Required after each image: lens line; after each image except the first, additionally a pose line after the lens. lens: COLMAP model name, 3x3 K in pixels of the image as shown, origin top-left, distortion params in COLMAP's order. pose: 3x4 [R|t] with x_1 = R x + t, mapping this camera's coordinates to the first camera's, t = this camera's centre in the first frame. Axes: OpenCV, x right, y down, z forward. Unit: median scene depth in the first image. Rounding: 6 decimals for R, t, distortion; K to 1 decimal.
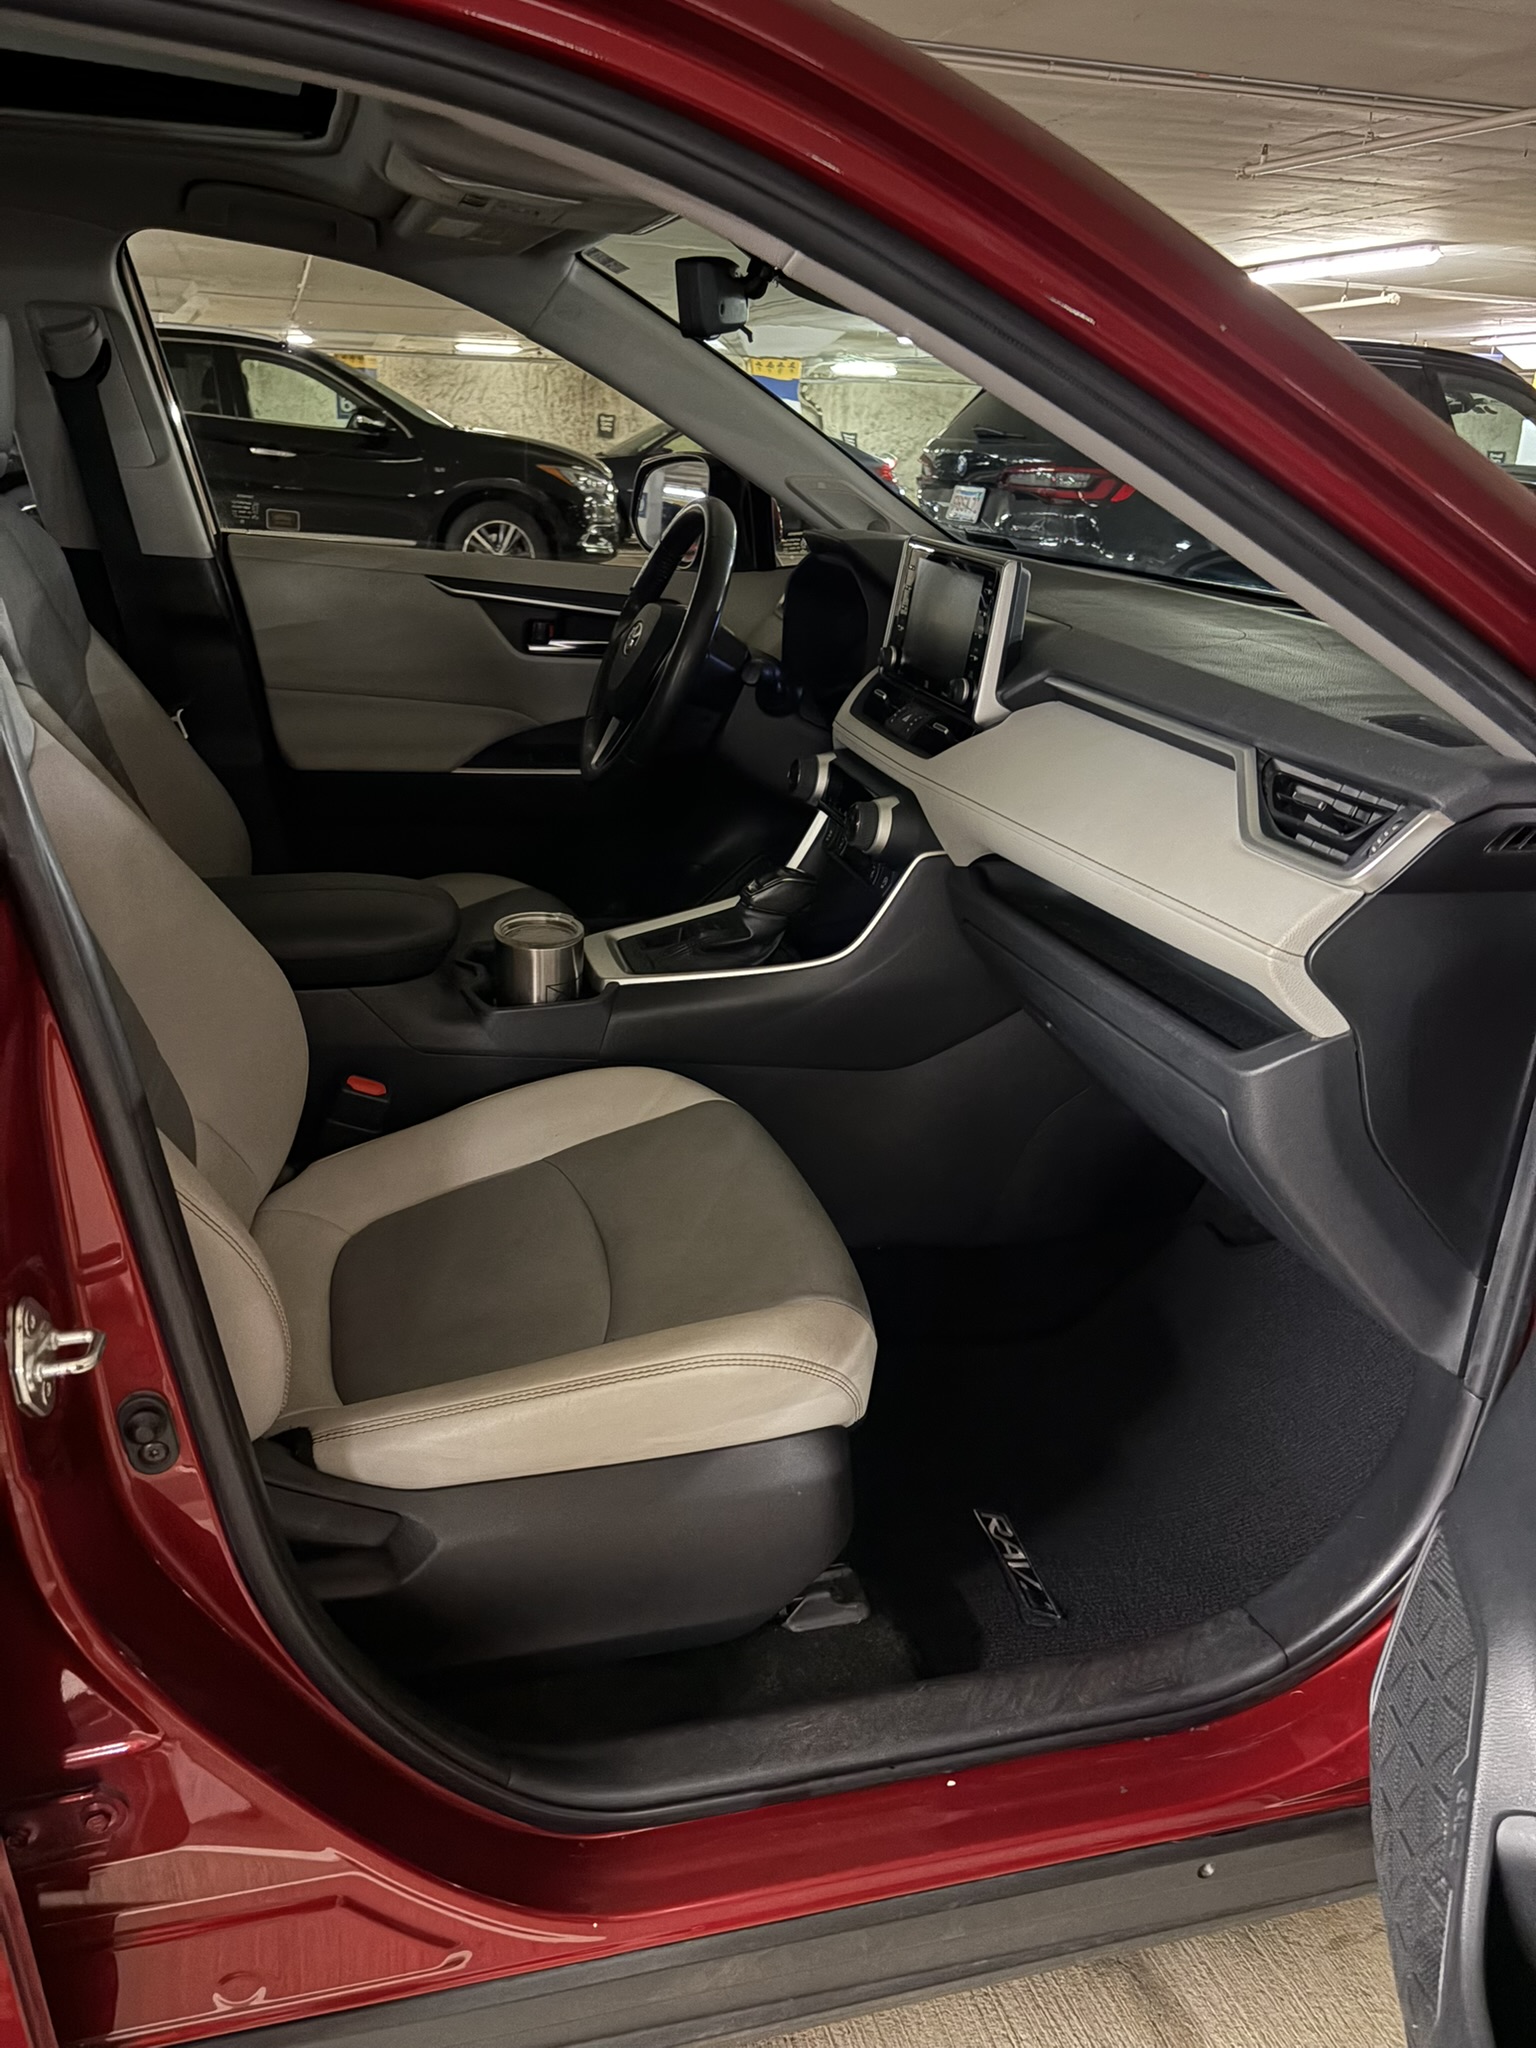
lens RADIAL K [[1557.7, 0, 762.8], [0, 1557.7, 1035.6], [0, 0, 1]] dist [0.035215, -0.044212]
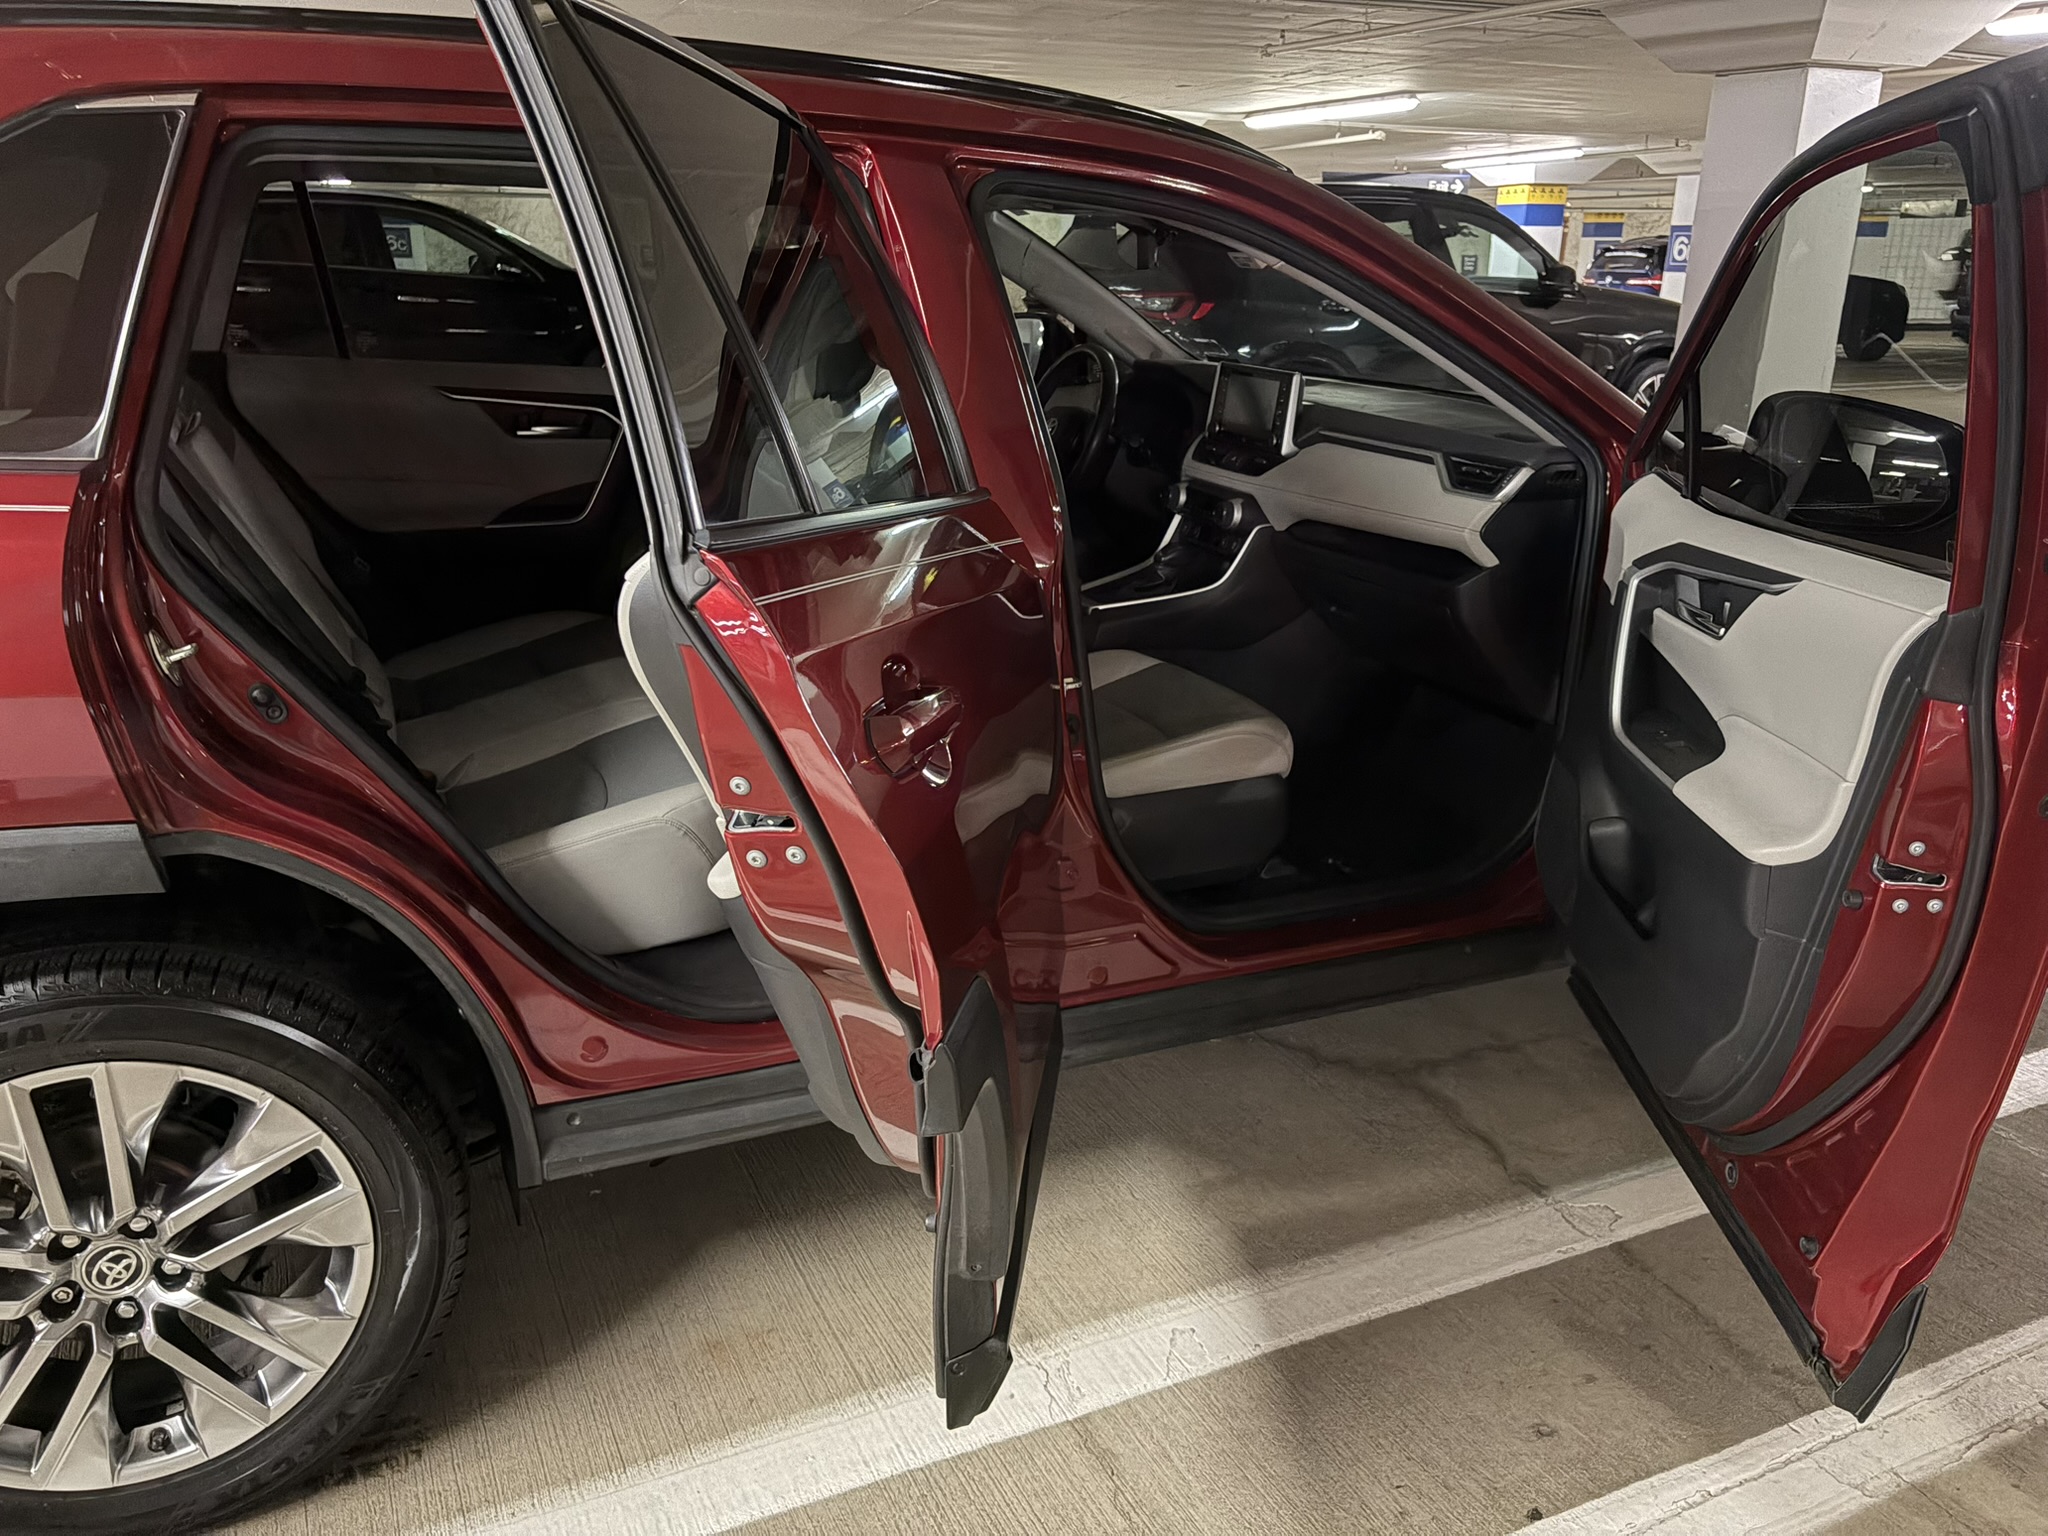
lens RADIAL K [[1557.7, 0, 1004.3], [0, 1557.7, 771.4], [0, 0, 1]] dist [0.035215, -0.044212]
pose [[0.989504, -0.072483, 0.125010, -0.065606], [0.078099, 0.996118, -0.040618, 0.033322], [-0.121580, 0.049954, 0.991324, -0.118640]]
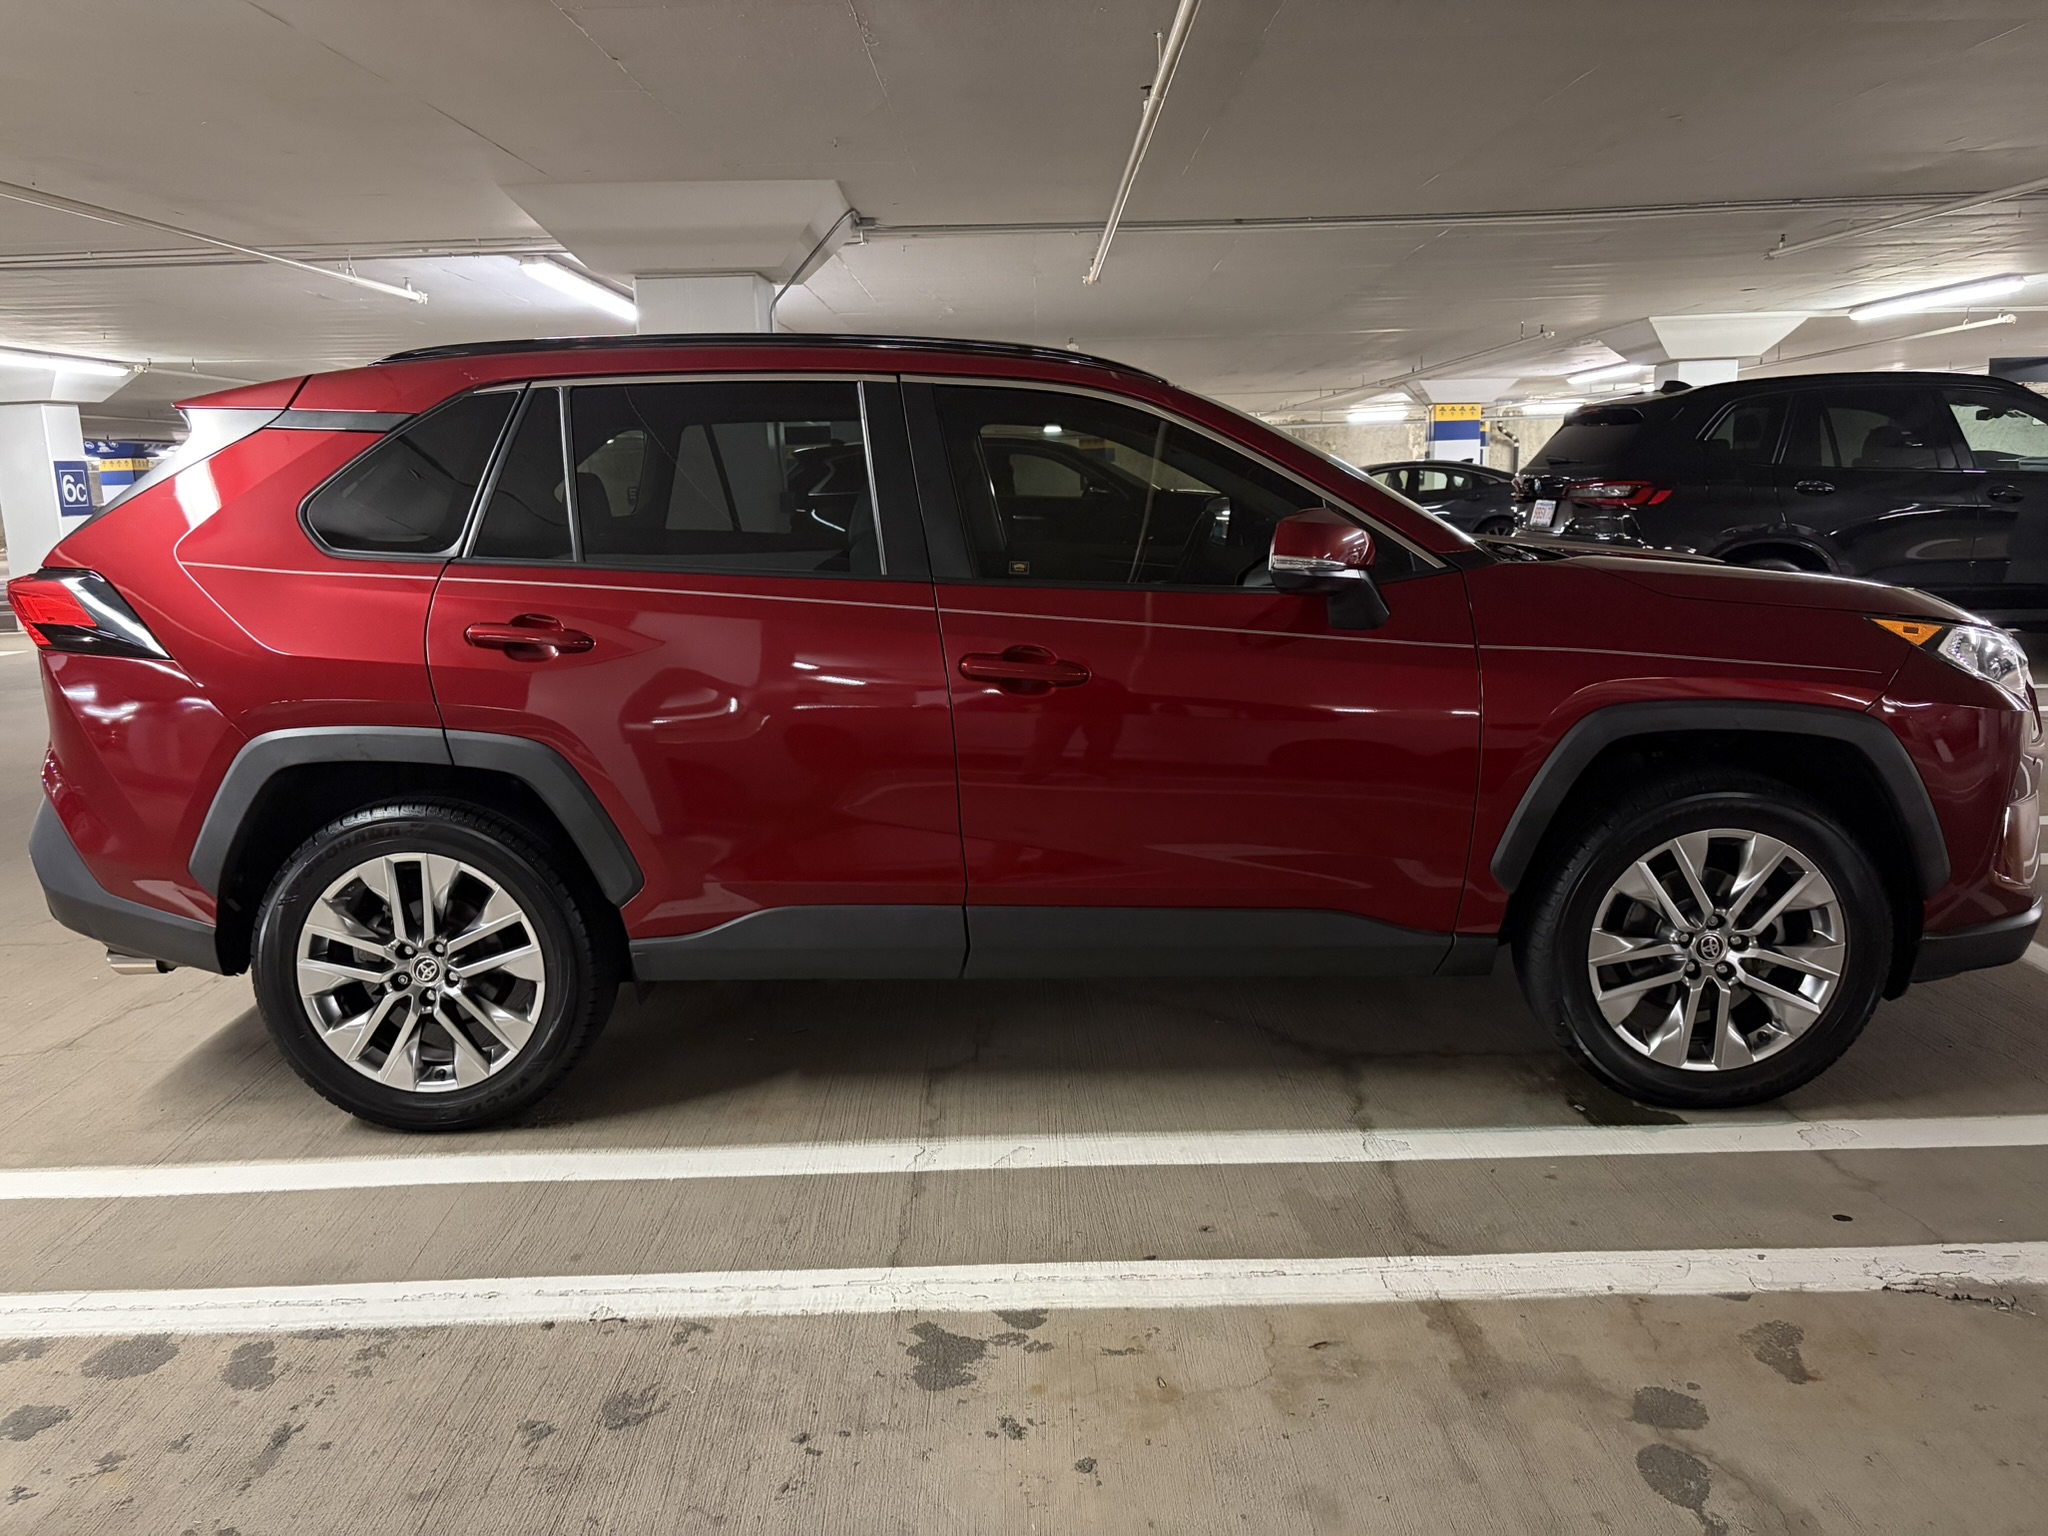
lens RADIAL K [[1557.7, 0, 1019.2], [0, 1557.7, 746.2], [0, 0, 1]] dist [0.035215, -0.044212]
pose [[0.955968, -0.013258, -0.293171, 0.065212], [-0.045220, 0.980394, -0.191789, 0.081755], [0.289965, 0.196601, 0.936626, -0.210838]]
